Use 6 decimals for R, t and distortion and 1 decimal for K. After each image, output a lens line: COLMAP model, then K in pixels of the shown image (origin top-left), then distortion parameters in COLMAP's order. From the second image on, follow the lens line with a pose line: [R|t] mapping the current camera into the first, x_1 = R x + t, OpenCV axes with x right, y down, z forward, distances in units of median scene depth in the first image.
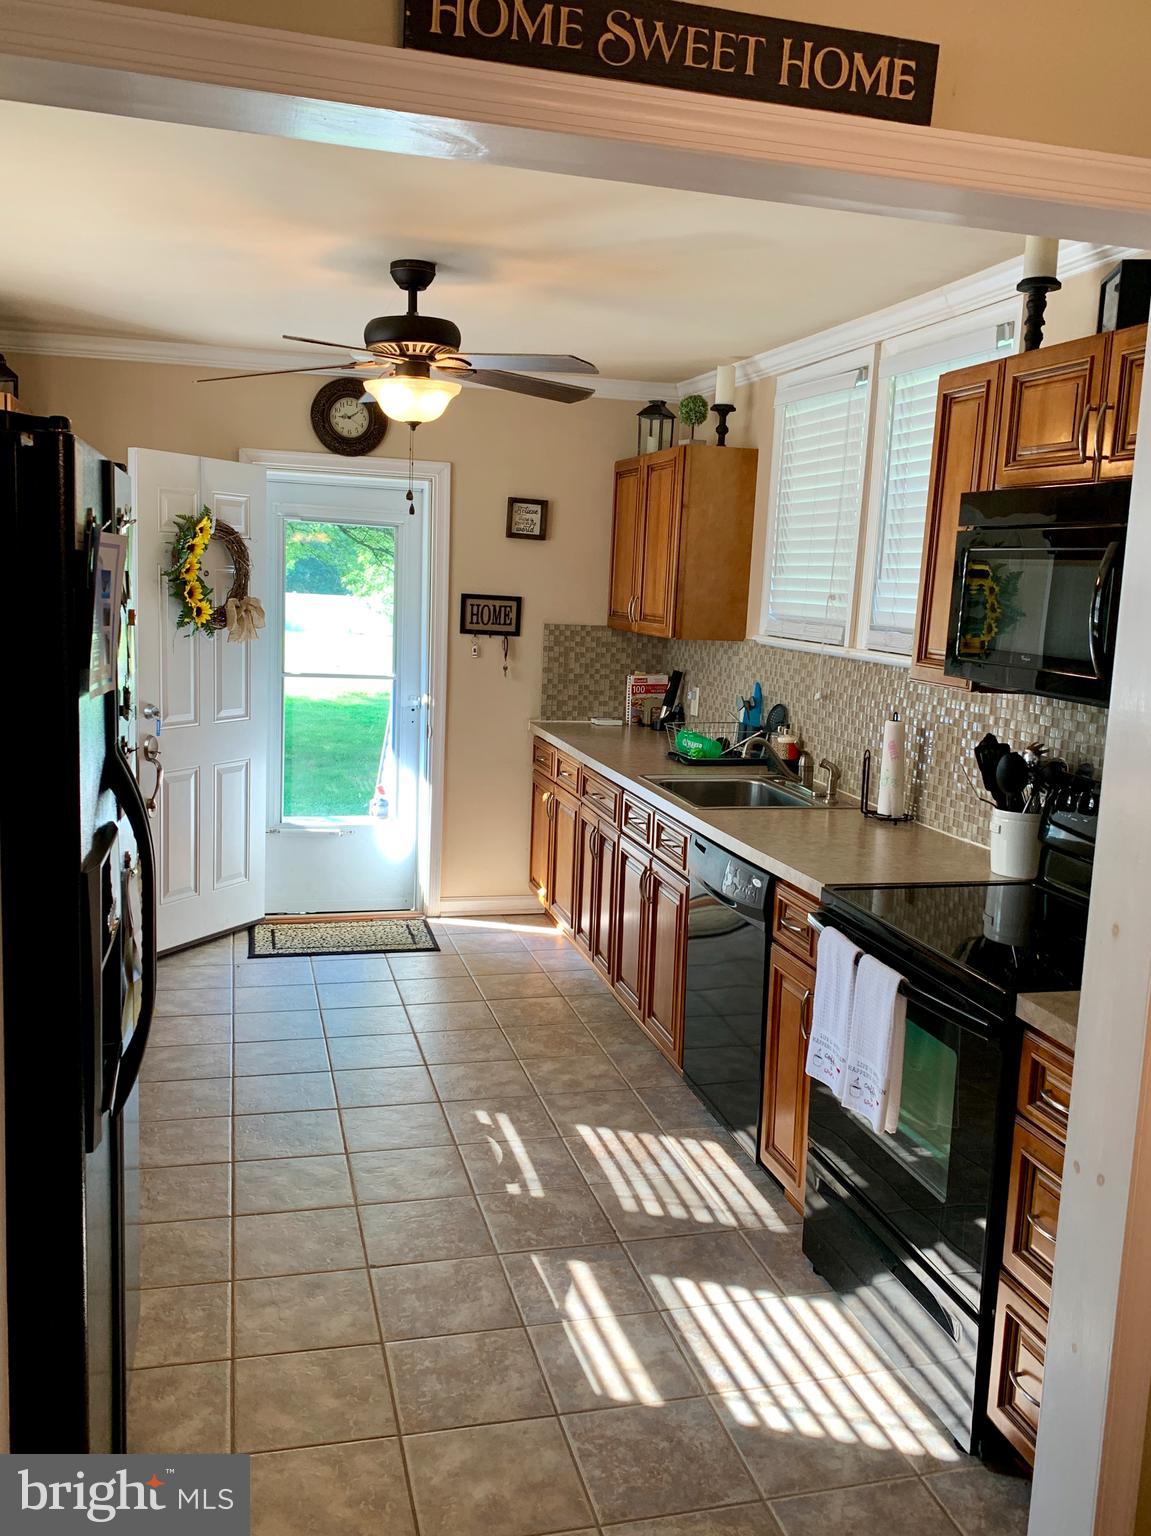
lens RADIAL K [[1286.9, 0, 575.5], [0, 1286.9, 768.0], [0, 0, 1]] dist [0.165313, -0.370709]
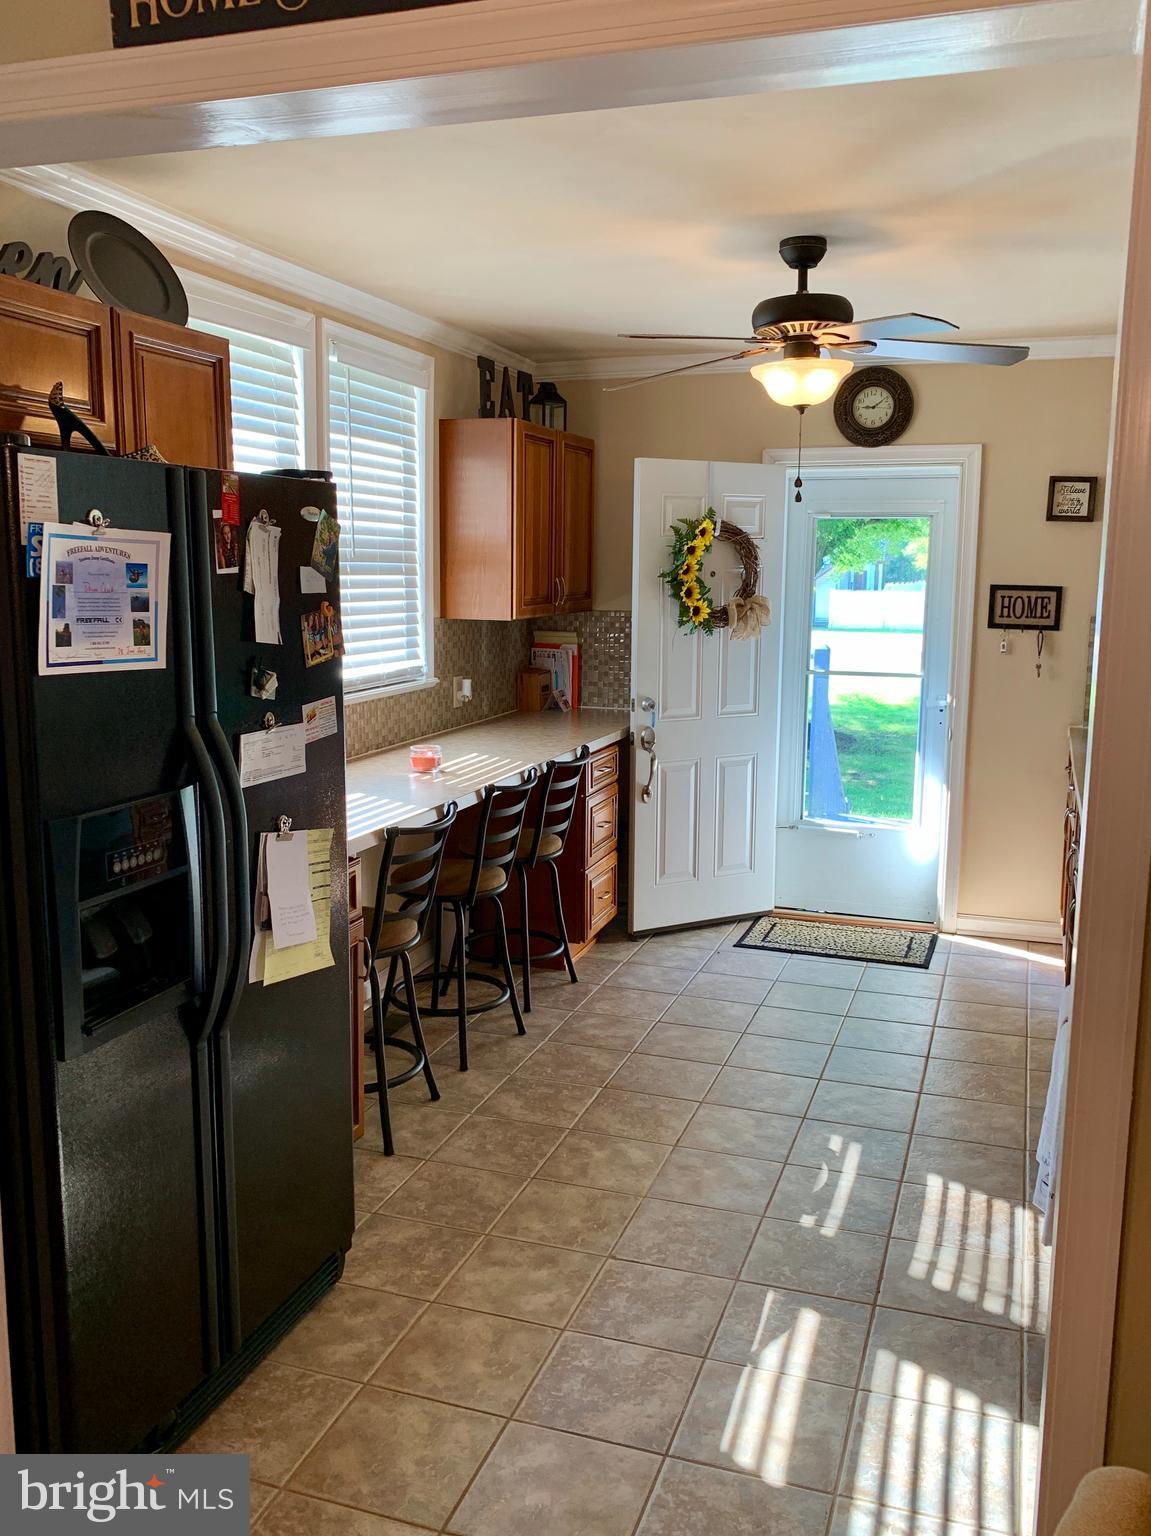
lens RADIAL K [[1276.4, 0, 575.5], [0, 1276.4, 768.0], [0, 0, 1]] dist [0.101601, -0.127416]
pose [[0.841934, 0.052199, -0.537049, 0.189799], [-0.053316, 0.998487, 0.013465, -0.002096], [0.536939, 0.017296, 0.843444, 0.083089]]
